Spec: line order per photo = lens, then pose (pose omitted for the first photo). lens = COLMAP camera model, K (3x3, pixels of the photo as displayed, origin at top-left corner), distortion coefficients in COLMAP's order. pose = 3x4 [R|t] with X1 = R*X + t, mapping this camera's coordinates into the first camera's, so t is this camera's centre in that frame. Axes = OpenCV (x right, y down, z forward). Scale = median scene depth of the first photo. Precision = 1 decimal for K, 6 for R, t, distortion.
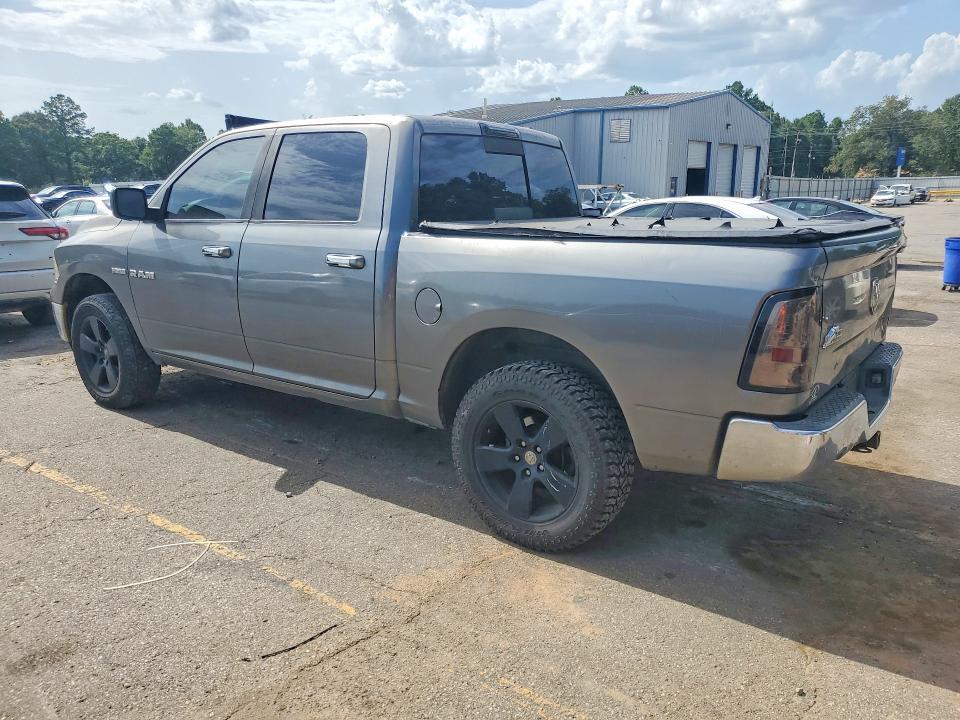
lens RADIAL K [[642.8, 0, 483.8], [0, 642.8, 359.9], [0, 0, 1]] dist [0.051712, -0.056631]
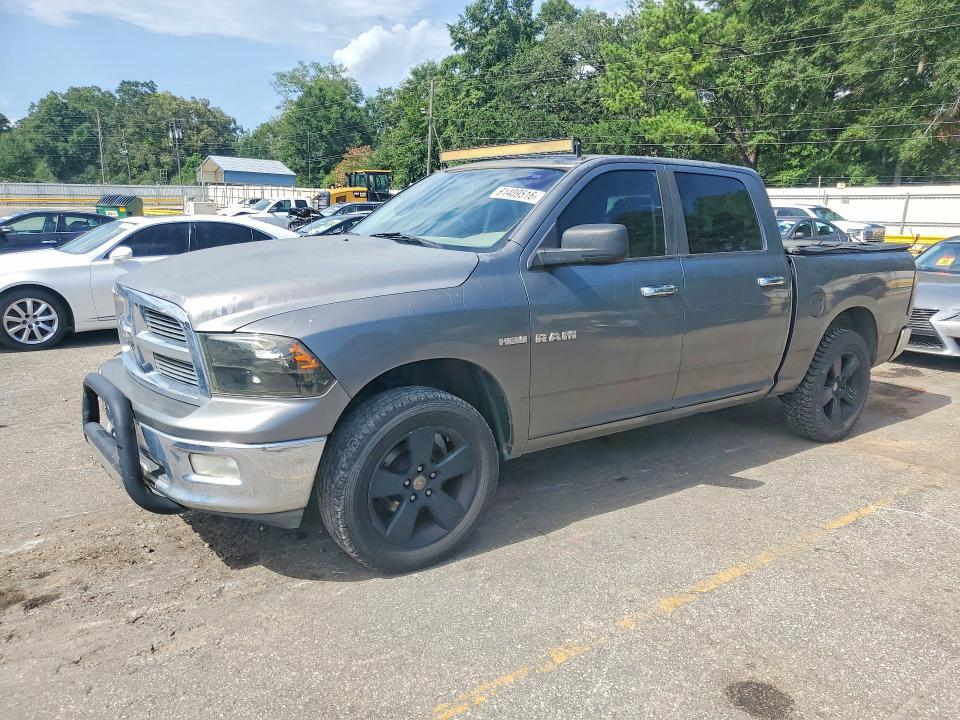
lens RADIAL K [[642.8, 0, 483.8], [0, 642.8, 359.9], [0, 0, 1]] dist [0.051712, -0.056631]
pose [[0.358775, -0.179365, 0.916029, -1.364022], [0.178172, 0.976479, 0.121418, -0.230303], [-0.916262, 0.119649, 0.382294, 0.860797]]
